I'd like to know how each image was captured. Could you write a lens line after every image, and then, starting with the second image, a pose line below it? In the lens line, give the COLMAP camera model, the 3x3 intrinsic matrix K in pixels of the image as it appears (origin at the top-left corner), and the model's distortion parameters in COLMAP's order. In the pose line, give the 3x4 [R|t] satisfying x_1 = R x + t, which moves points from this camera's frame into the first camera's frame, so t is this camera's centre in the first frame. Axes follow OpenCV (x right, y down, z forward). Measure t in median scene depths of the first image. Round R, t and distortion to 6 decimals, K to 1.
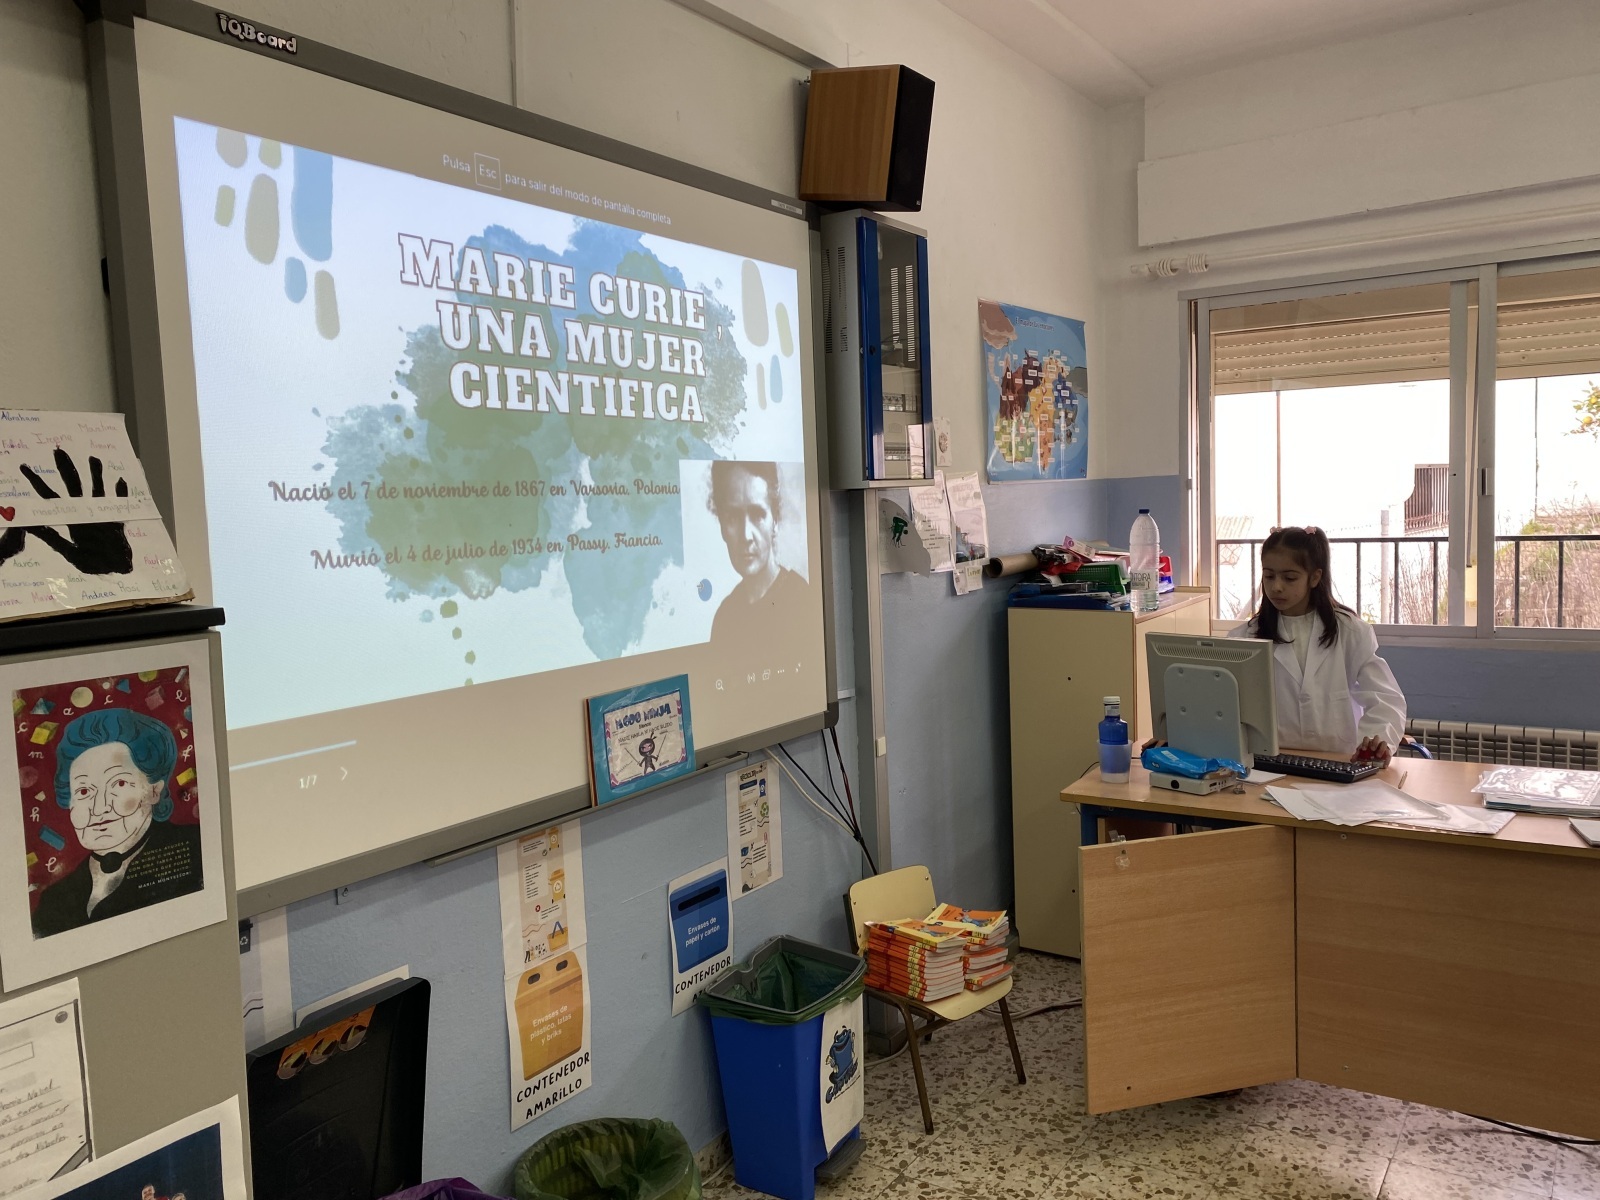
lens RADIAL K [[1217.9, 0, 806.9], [0, 1217.9, 633.4], [0, 0, 1]] dist [0.082789, -0.102868]
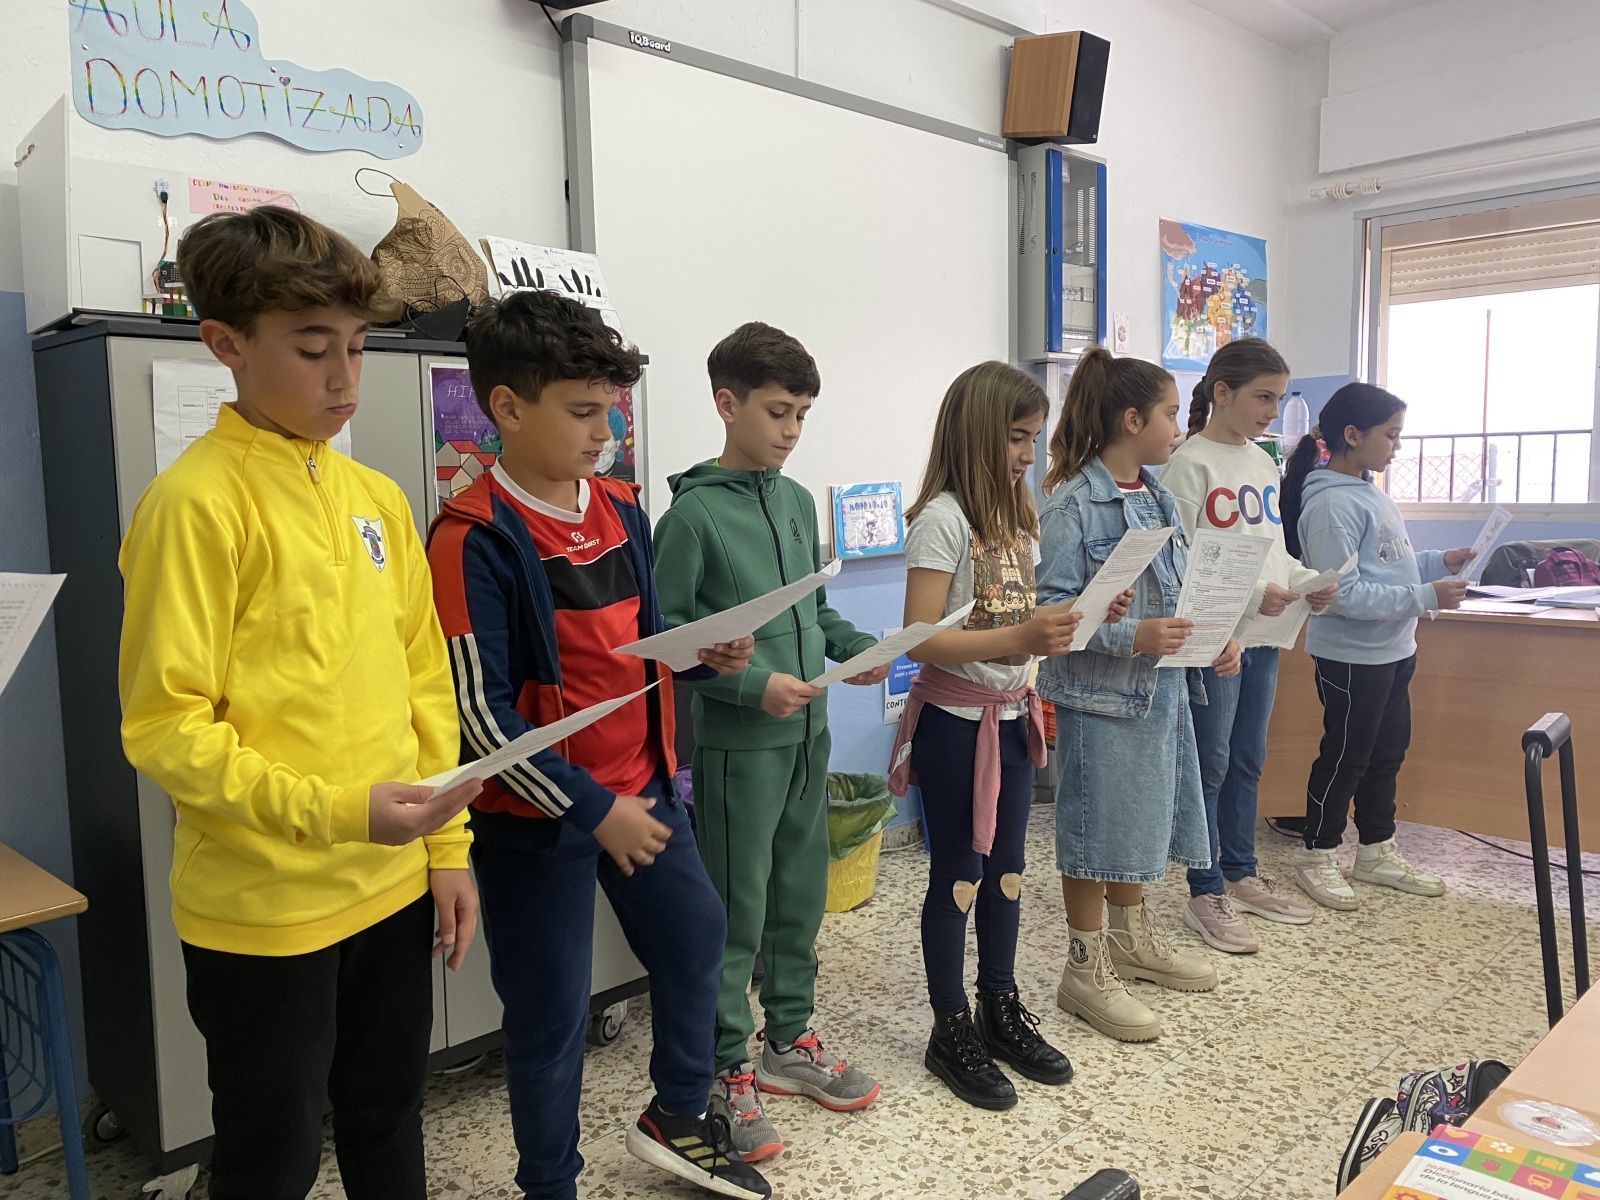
lens RADIAL K [[1245.2, 0, 800.0], [0, 1245.2, 600.0], [0, 0, 1]] dist [0.003851, 0.004492]
pose [[0.981319, 0.031128, -0.189852, 0.045052], [-0.031174, 0.999510, 0.002745, 0.125139], [0.189844, 0.003225, 0.981809, -0.298560]]
